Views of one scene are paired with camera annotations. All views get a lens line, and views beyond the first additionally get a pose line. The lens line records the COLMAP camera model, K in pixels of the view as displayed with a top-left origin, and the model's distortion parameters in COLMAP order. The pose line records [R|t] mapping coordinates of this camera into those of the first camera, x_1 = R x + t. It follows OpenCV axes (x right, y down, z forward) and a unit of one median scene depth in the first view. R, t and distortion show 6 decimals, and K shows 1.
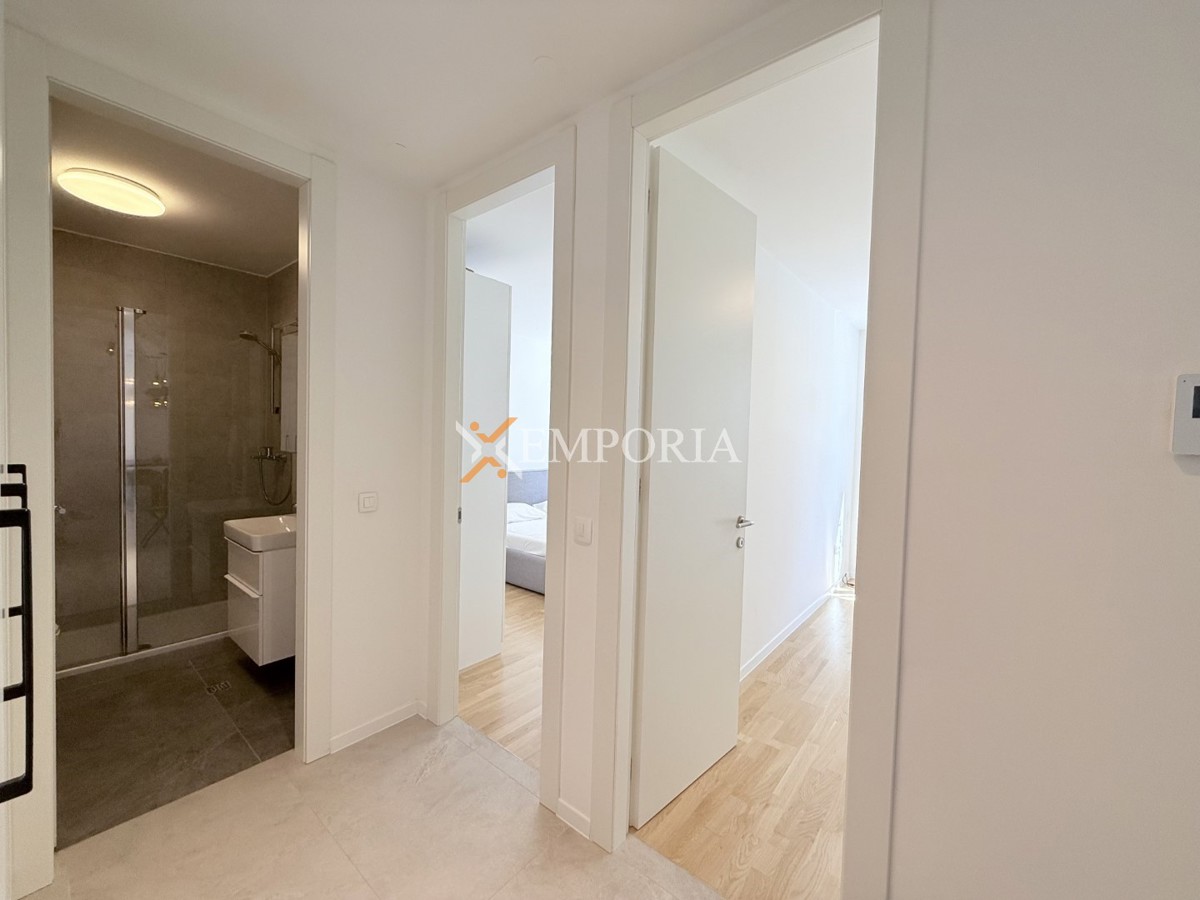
lens RADIAL K [[479.0, 0, 600.0], [0, 479.0, 450.0], [0, 0, 1]] dist [-0.002152, 0.000141]
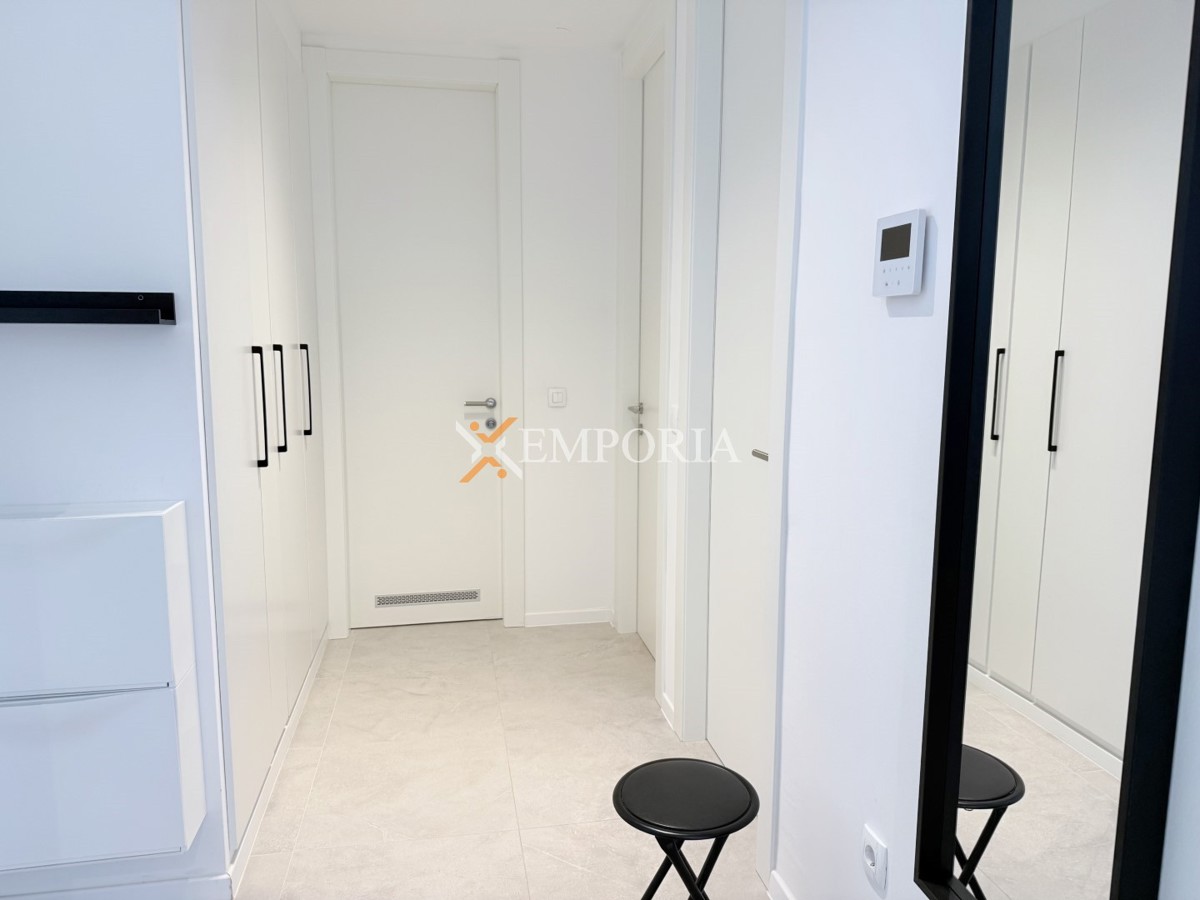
lens RADIAL K [[837.2, 0, 600.0], [0, 837.2, 450.0], [0, 0, 1]] dist [0.224961, -0.367918]
pose [[0.762559, 0.057668, -0.644344, 0.795013], [-0.003853, 0.996406, 0.084617, 0.073335], [0.646908, -0.062043, 0.760040, -0.330642]]
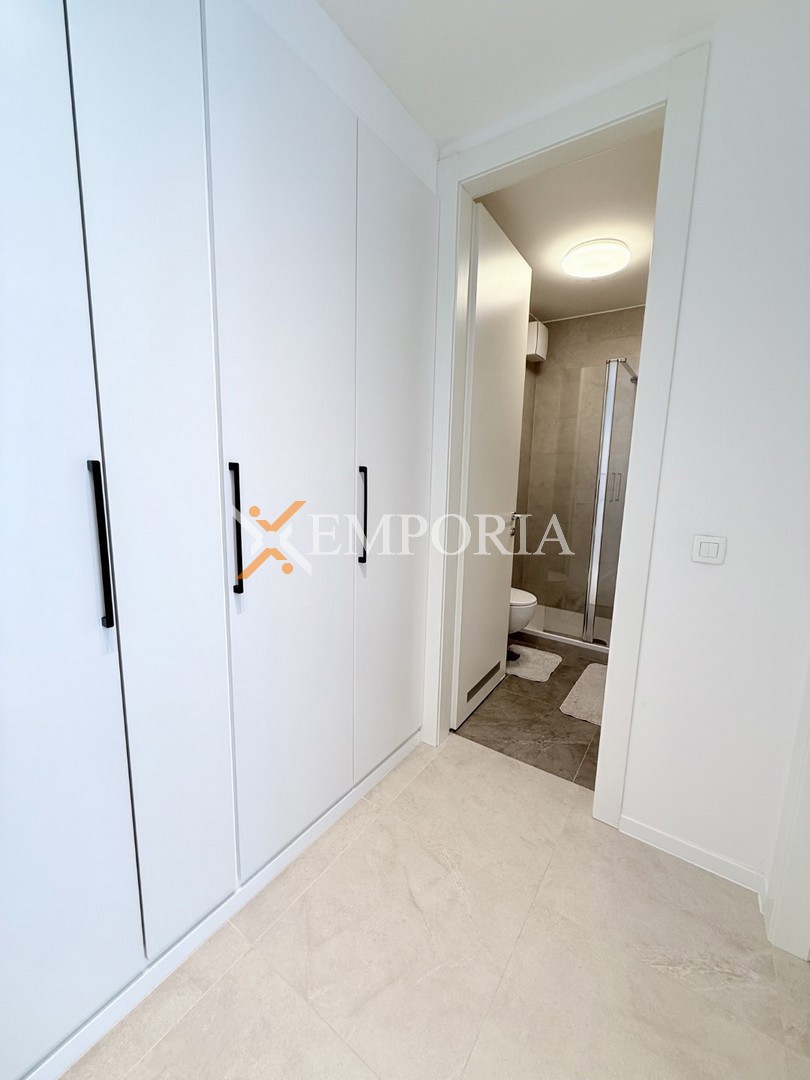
lens RADIAL K [[431.1, 0, 401.7], [0, 431.1, 536.5], [0, 0, 1]] dist [-0.002152, 0.000141]
pose [[0.069766, 0.130569, -0.988982, 0.105745], [-0.051490, 0.990547, 0.127143, 0.036083], [0.996234, 0.042053, 0.075829, 0.540836]]
